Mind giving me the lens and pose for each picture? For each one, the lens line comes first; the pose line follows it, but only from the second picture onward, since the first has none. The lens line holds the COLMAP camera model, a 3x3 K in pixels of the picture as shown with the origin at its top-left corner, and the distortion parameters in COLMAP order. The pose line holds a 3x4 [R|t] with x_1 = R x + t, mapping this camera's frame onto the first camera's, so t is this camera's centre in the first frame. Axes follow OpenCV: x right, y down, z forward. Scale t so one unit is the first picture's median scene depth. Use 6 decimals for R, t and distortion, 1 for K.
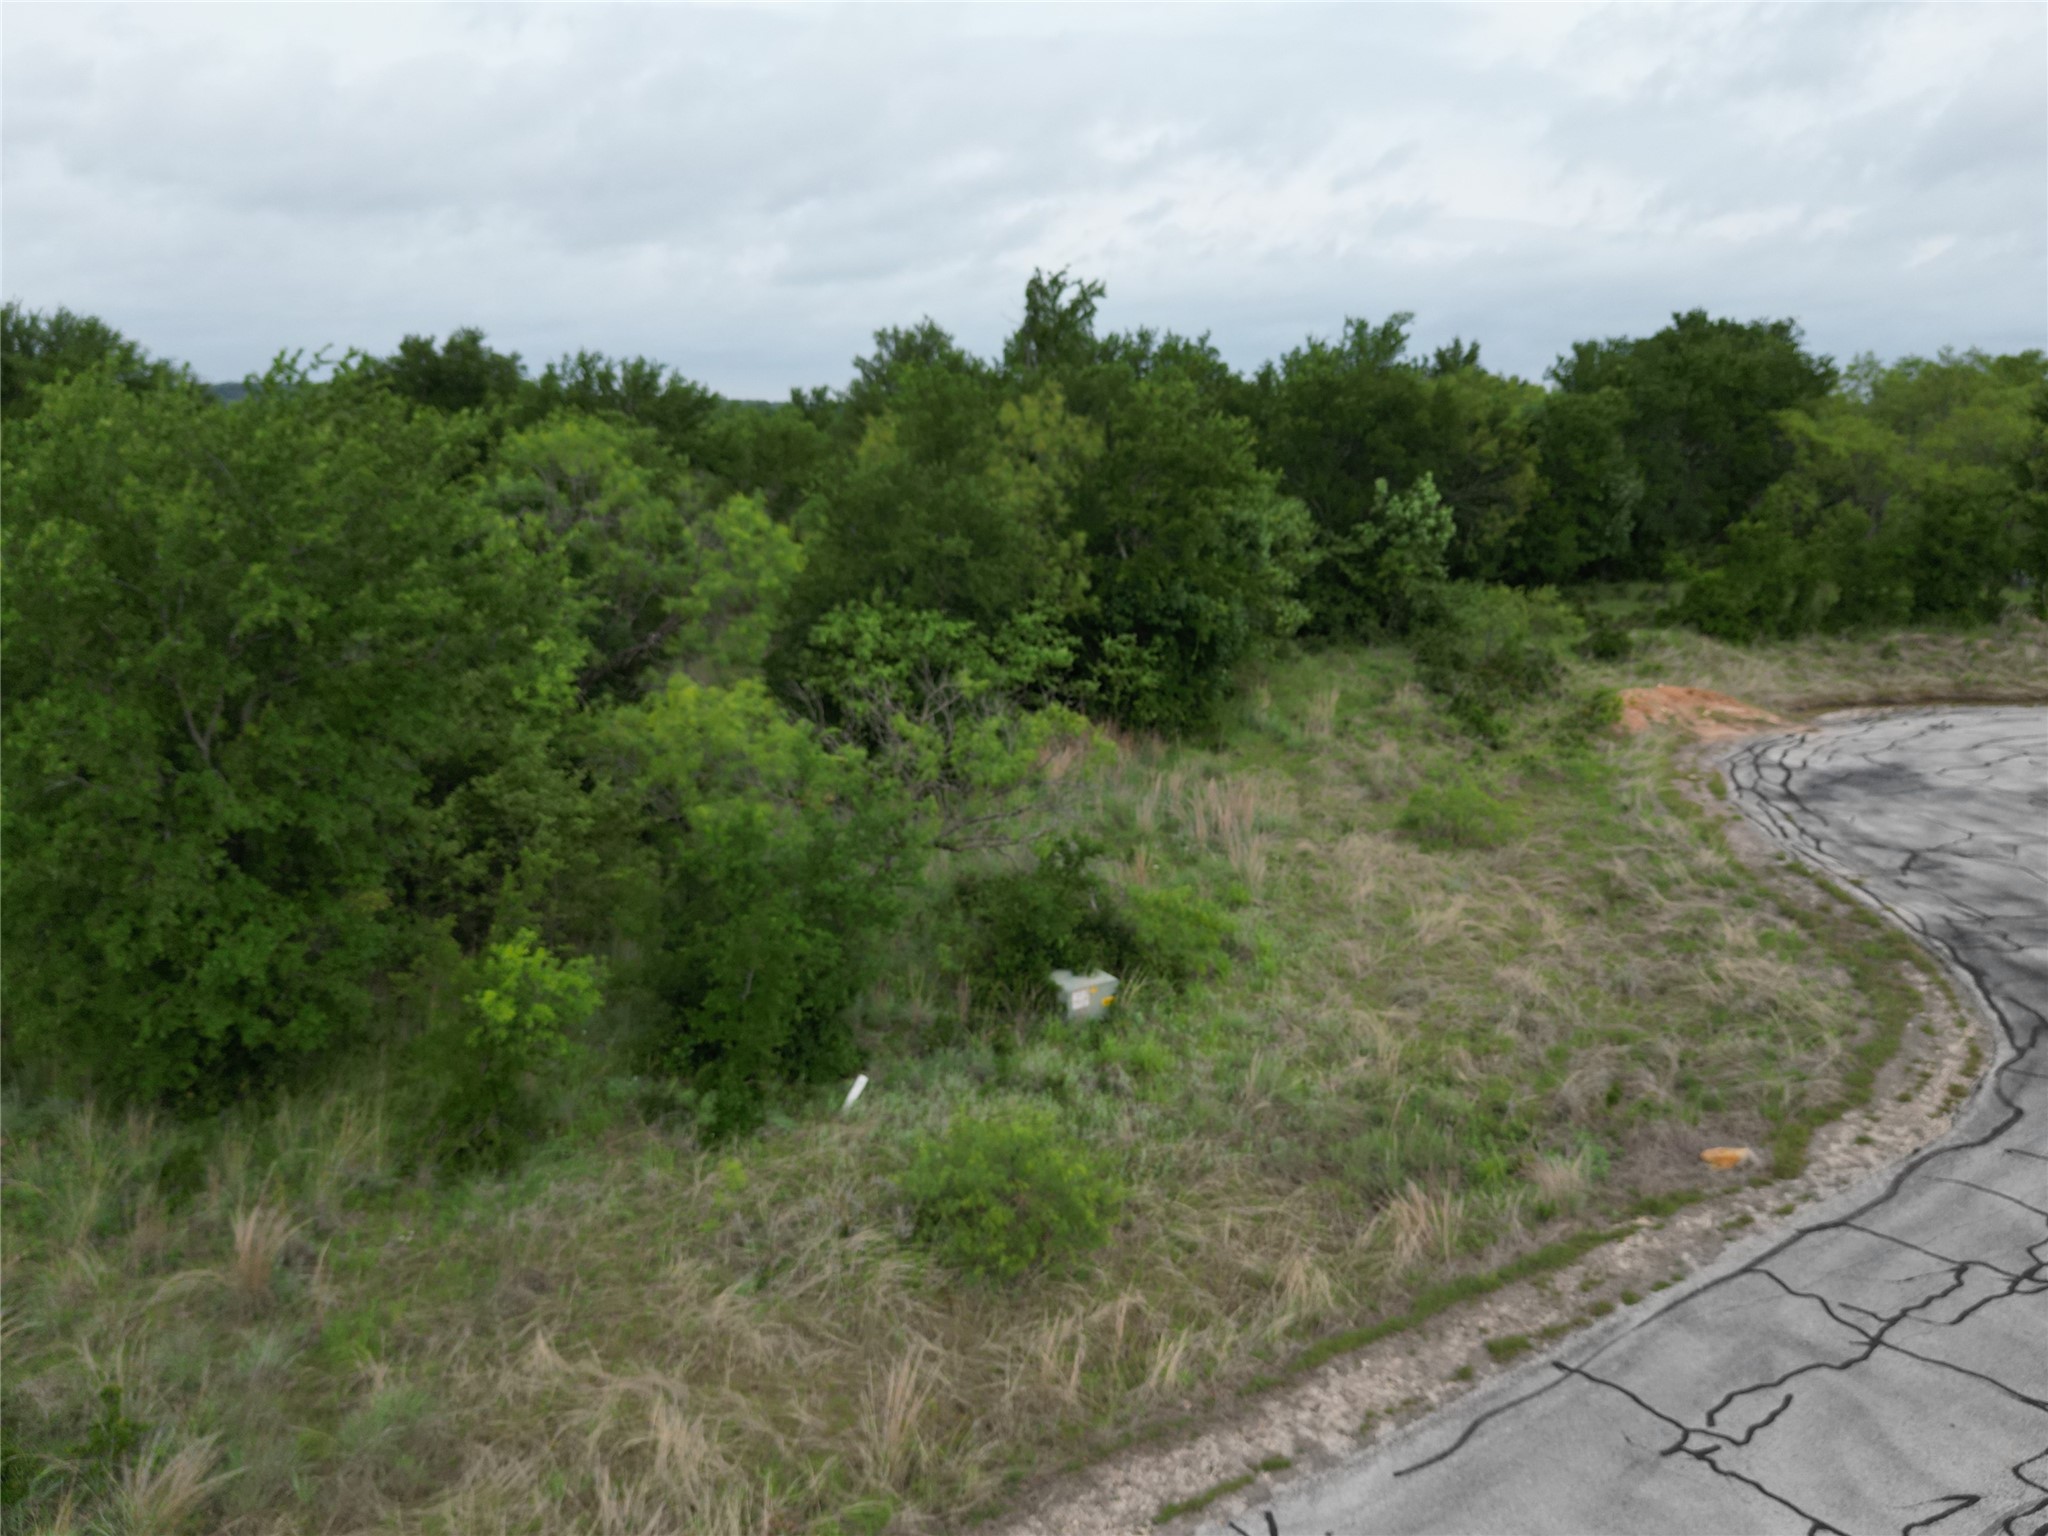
lens RADIAL K [[1693.6, 0, 1024.0], [0, 1693.6, 768.0], [0, 0, 1]] dist [0.055450, -0.057824]
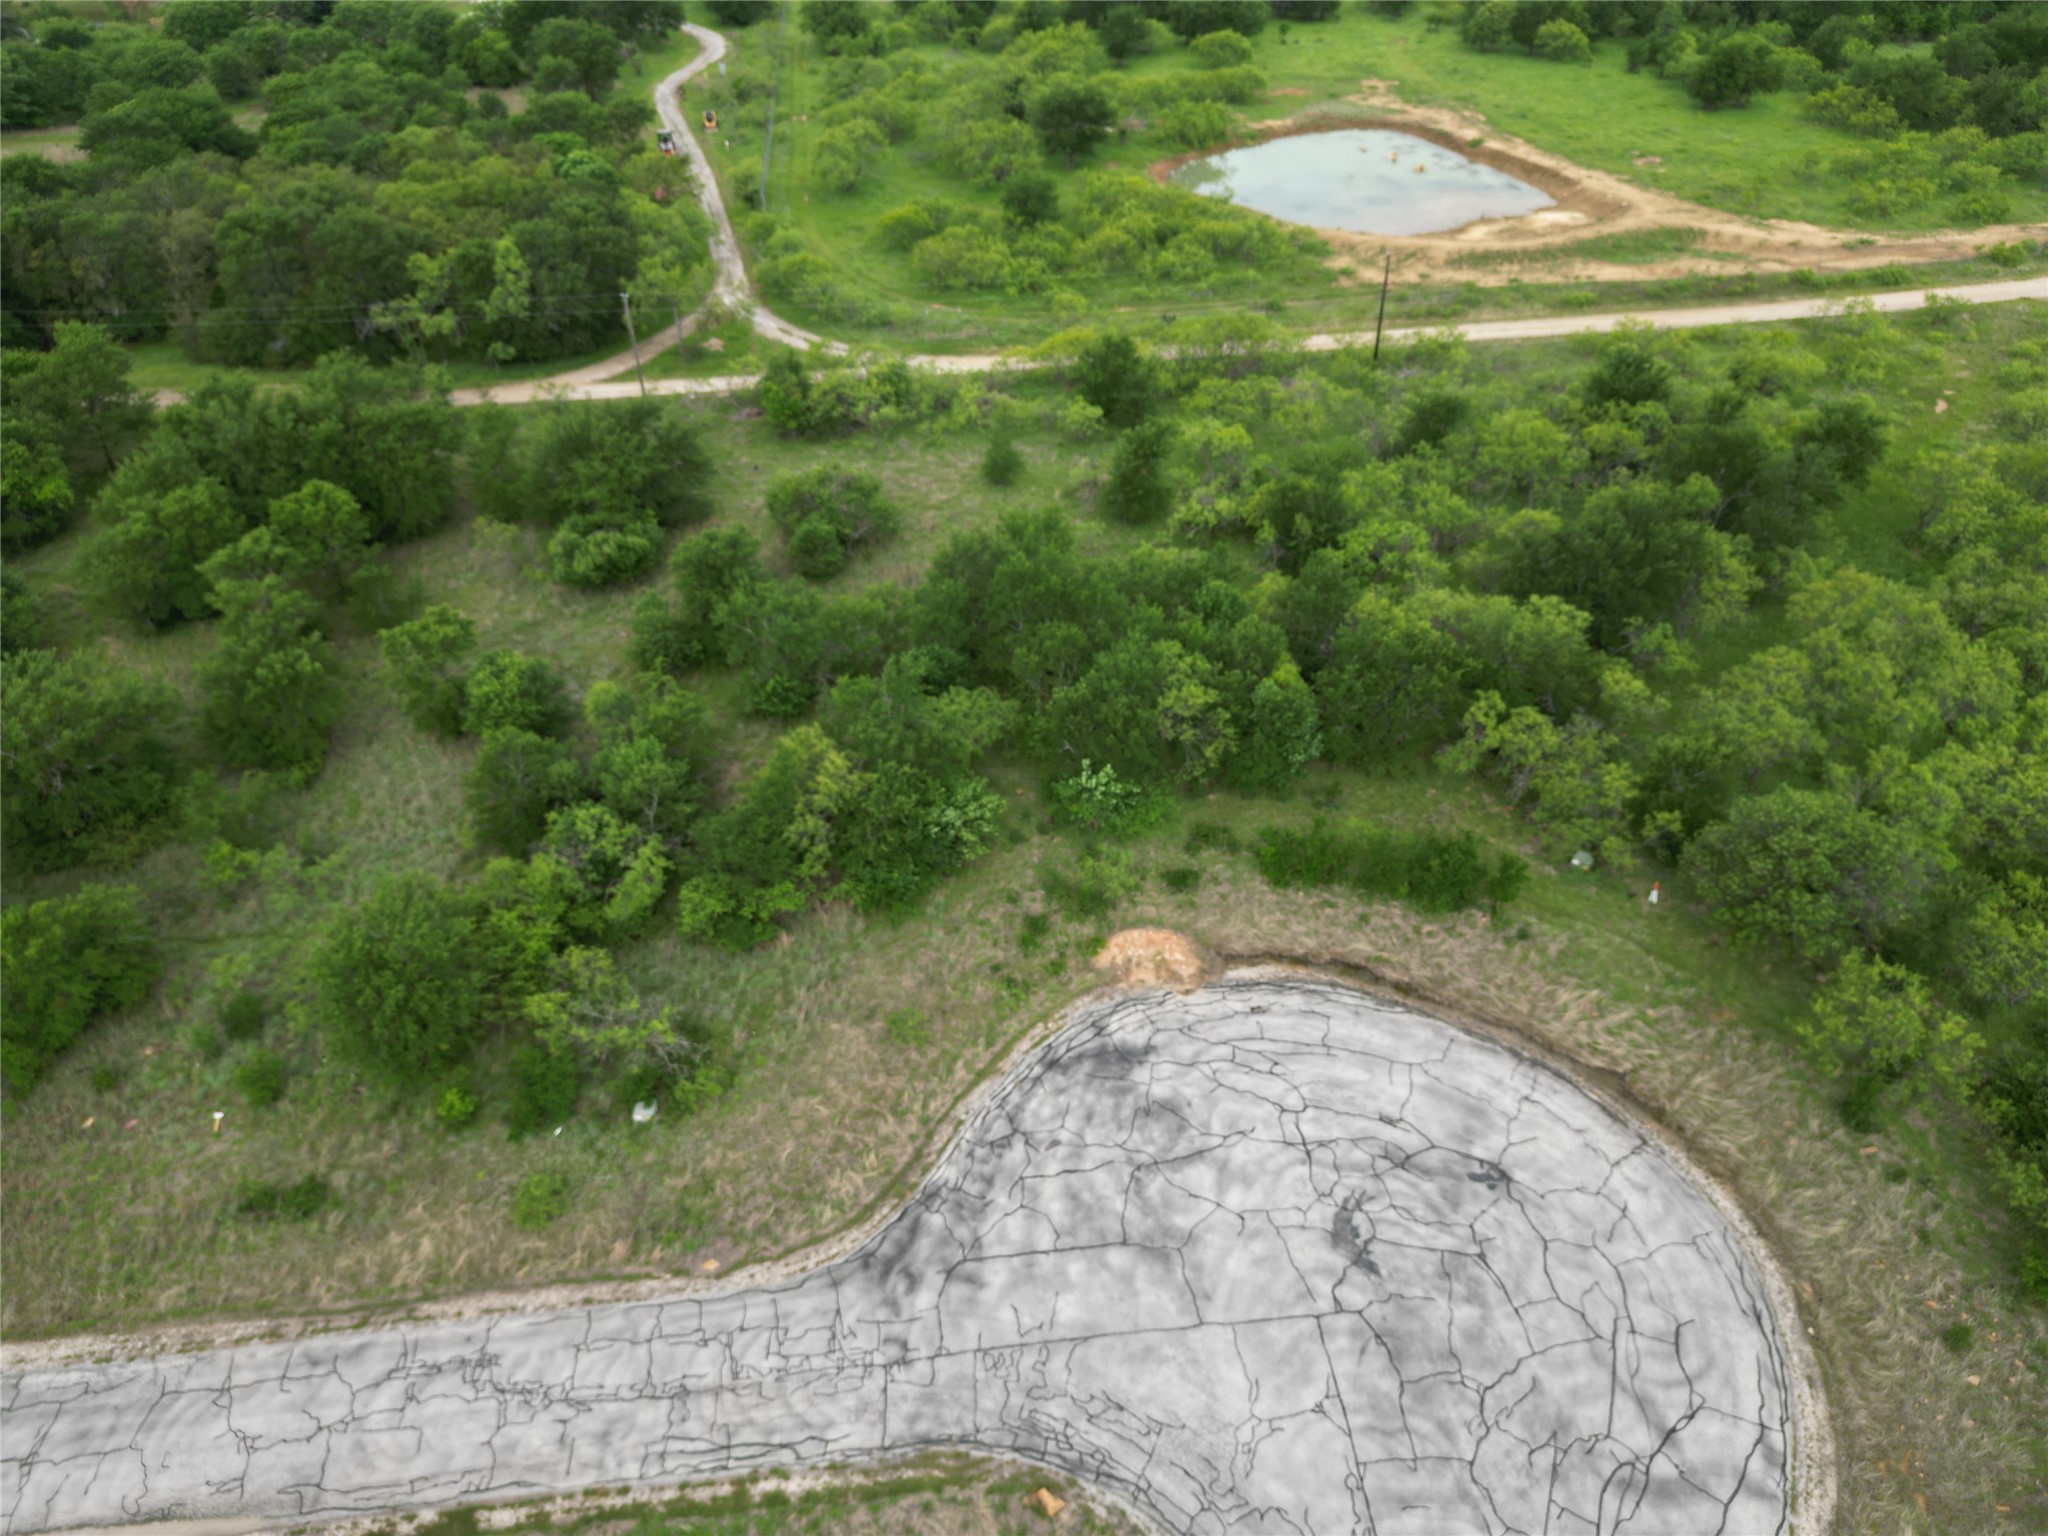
lens RADIAL K [[1447.1, 0, 1024.0], [0, 1447.1, 768.0], [0, 0, 1]] dist [0.054769, -0.057208]
pose [[0.867882, 0.293933, -0.400479, 2.020727], [-0.086527, 0.883287, 0.460778, -2.278802], [0.489176, -0.365249, 0.792023, -0.734823]]
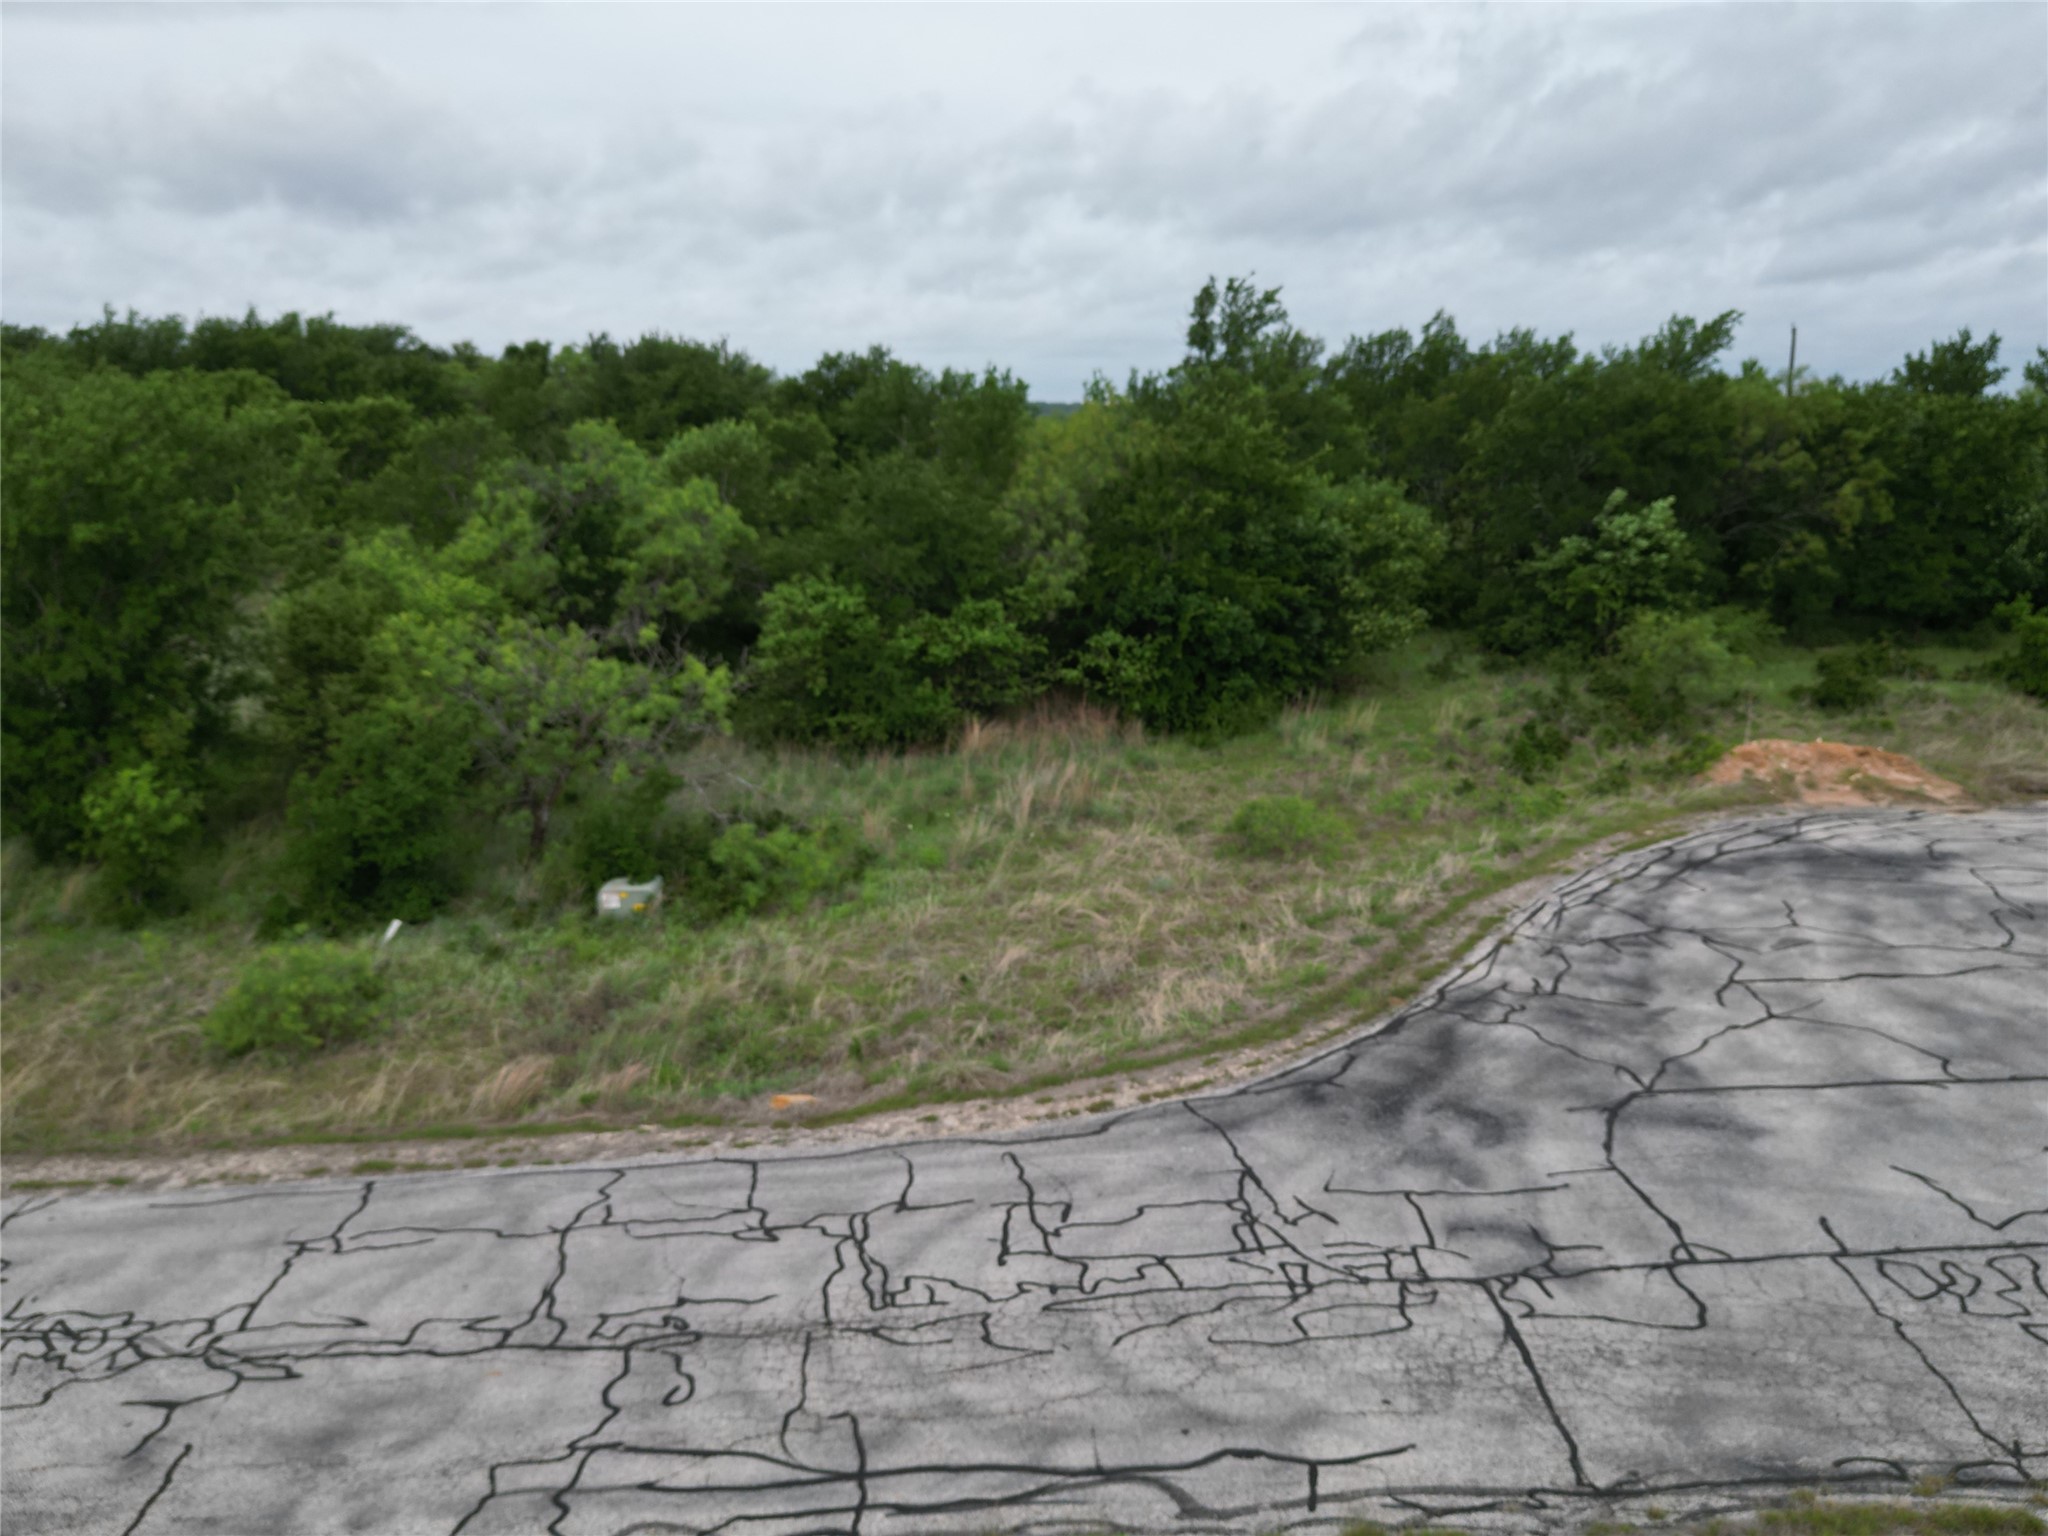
lens RADIAL K [[1693.6, 0, 1024.0], [0, 1693.6, 768.0], [0, 0, 1]] dist [0.055450, -0.057824]
pose [[0.841175, 0.112720, -0.528885, 1.162841], [-0.116165, 0.992867, 0.026850, -0.027396], [0.528139, 0.038852, 0.848269, 0.179062]]
